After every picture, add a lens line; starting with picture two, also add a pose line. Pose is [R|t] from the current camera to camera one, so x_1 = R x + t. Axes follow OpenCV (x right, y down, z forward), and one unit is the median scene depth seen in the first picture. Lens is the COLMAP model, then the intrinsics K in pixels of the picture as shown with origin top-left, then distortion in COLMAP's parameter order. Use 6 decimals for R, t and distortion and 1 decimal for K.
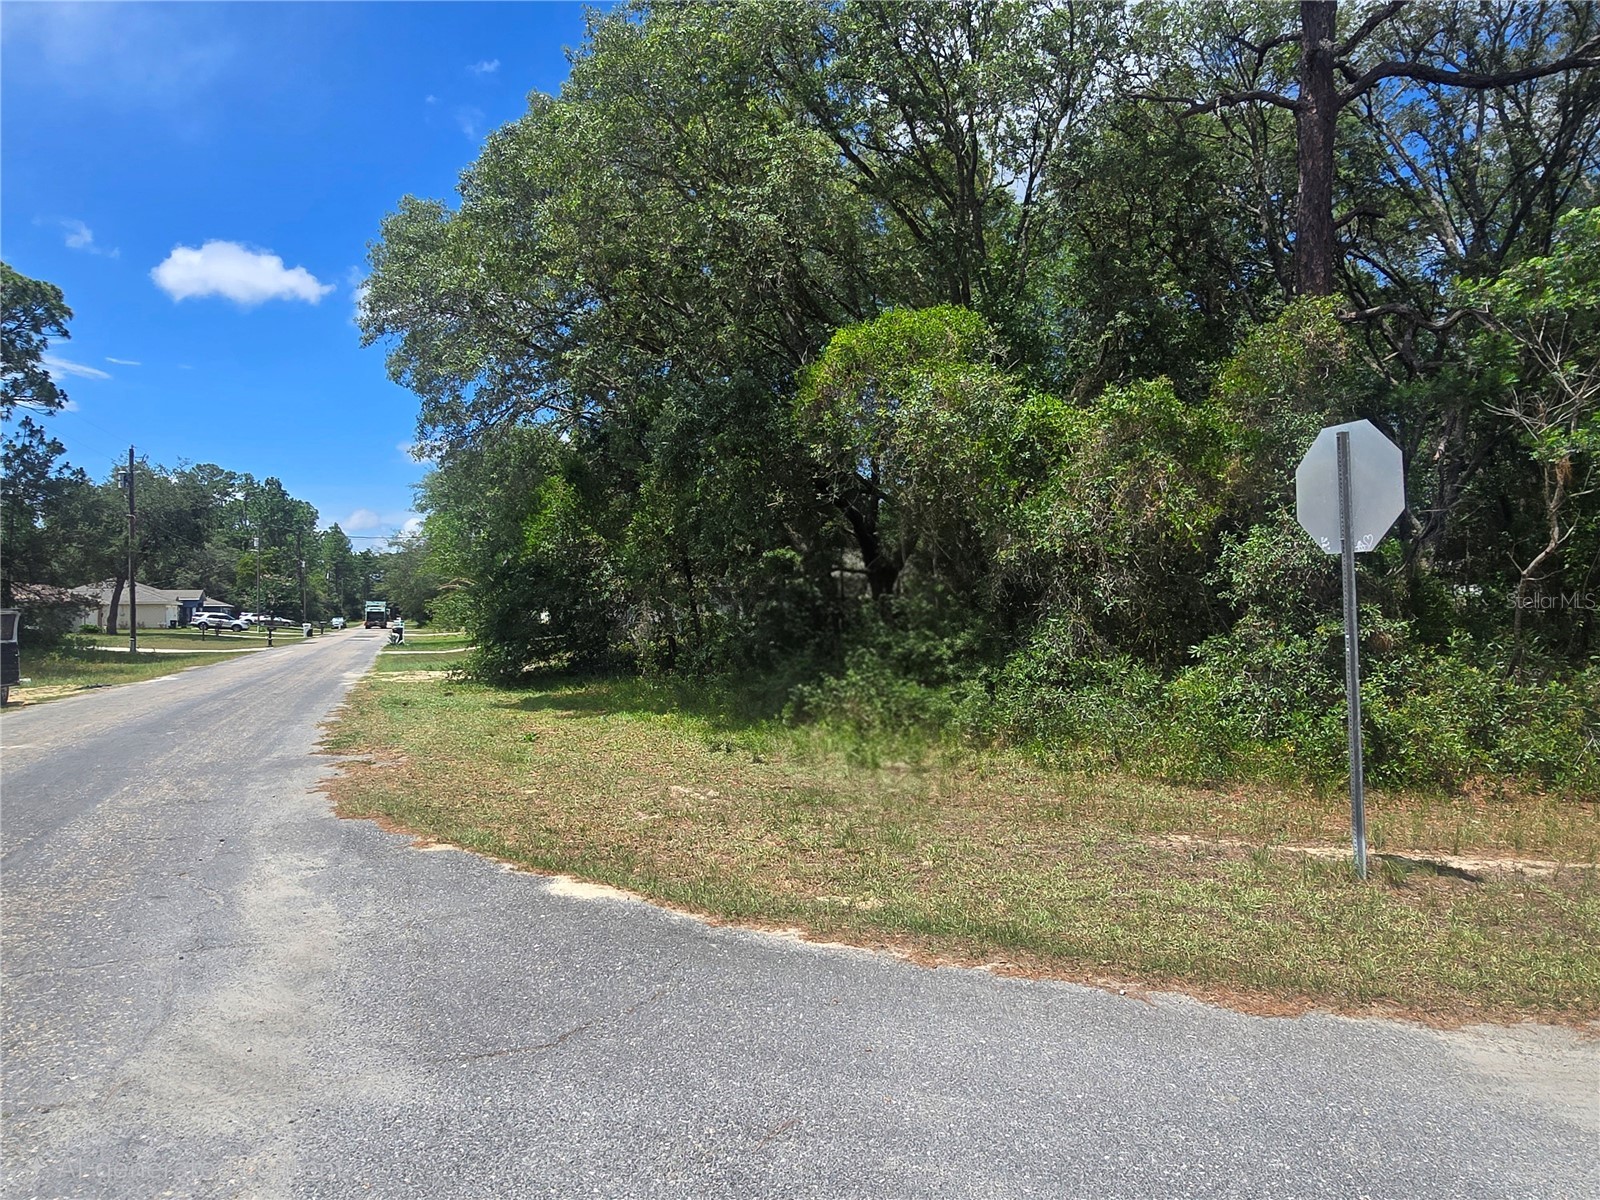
lens RADIAL K [[1035.4, 0, 801.4], [0, 1035.4, 592.4], [0, 0, 1]] dist [0.026413, -0.020508]
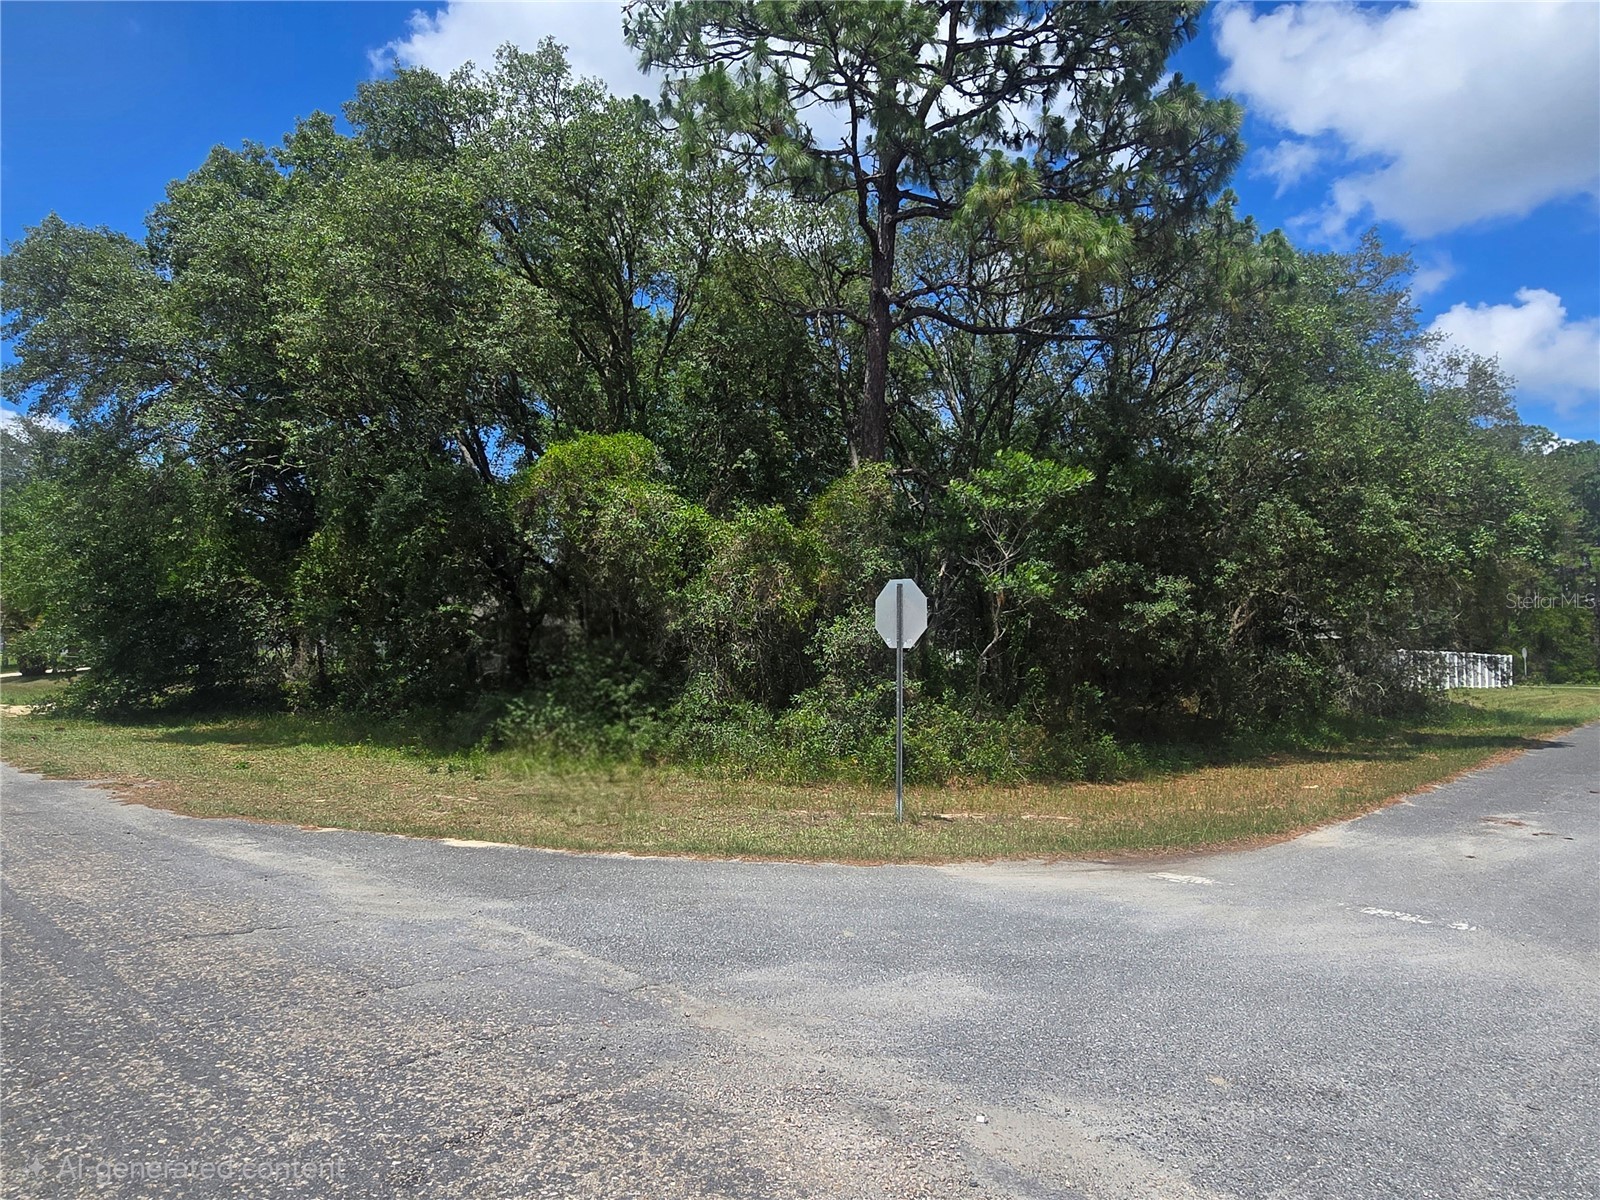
lens RADIAL K [[1008.1, 0, 810.4], [0, 1008.1, 589.6], [0, 0, 1]] dist [-0.001080, 0.000092]
pose [[0.910019, 0.062802, 0.409781, -0.194161], [-0.043599, 0.997476, -0.056047, -0.017849], [-0.412267, 0.033137, 0.910460, -0.307794]]
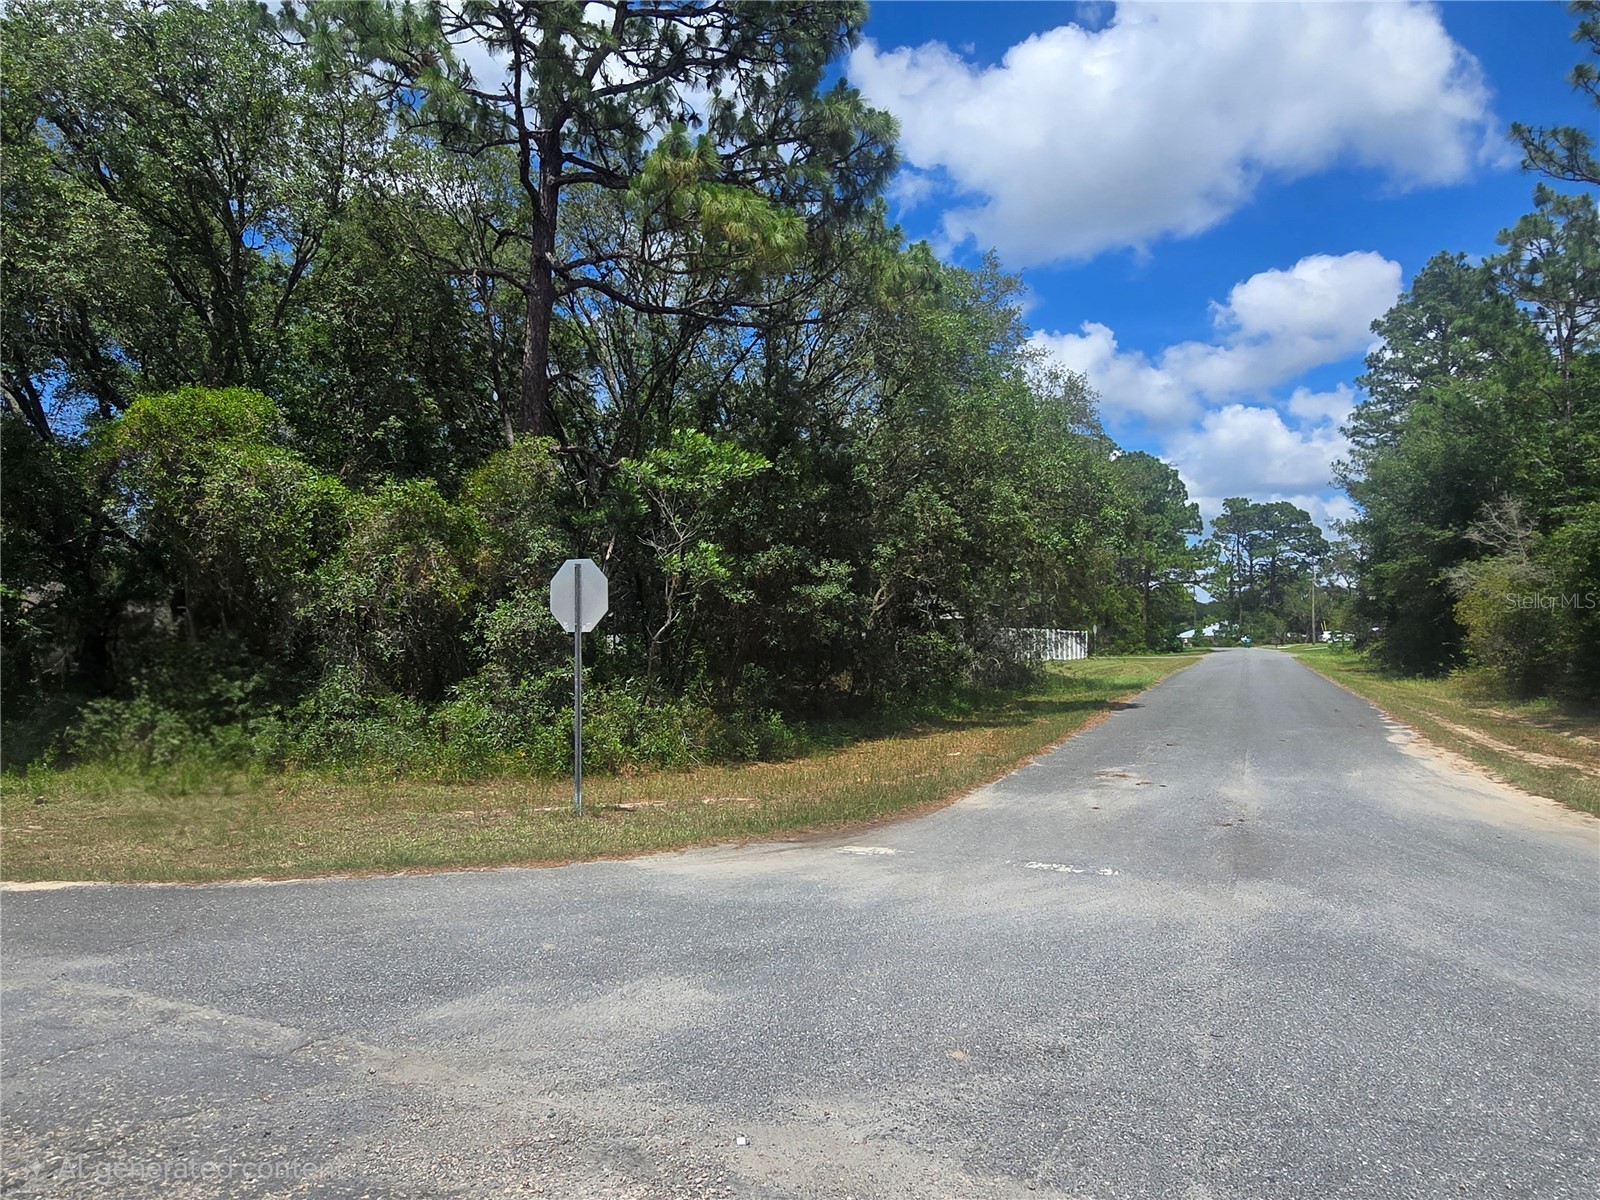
lens RADIAL K [[1008.1, 0, 810.4], [0, 1008.1, 589.6], [0, 0, 1]] dist [-0.001080, 0.000092]
pose [[0.718133, 0.055080, 0.693723, -0.200373], [-0.025628, 0.998280, -0.052732, -0.015667], [-0.695434, 0.020090, 0.718309, -0.264092]]
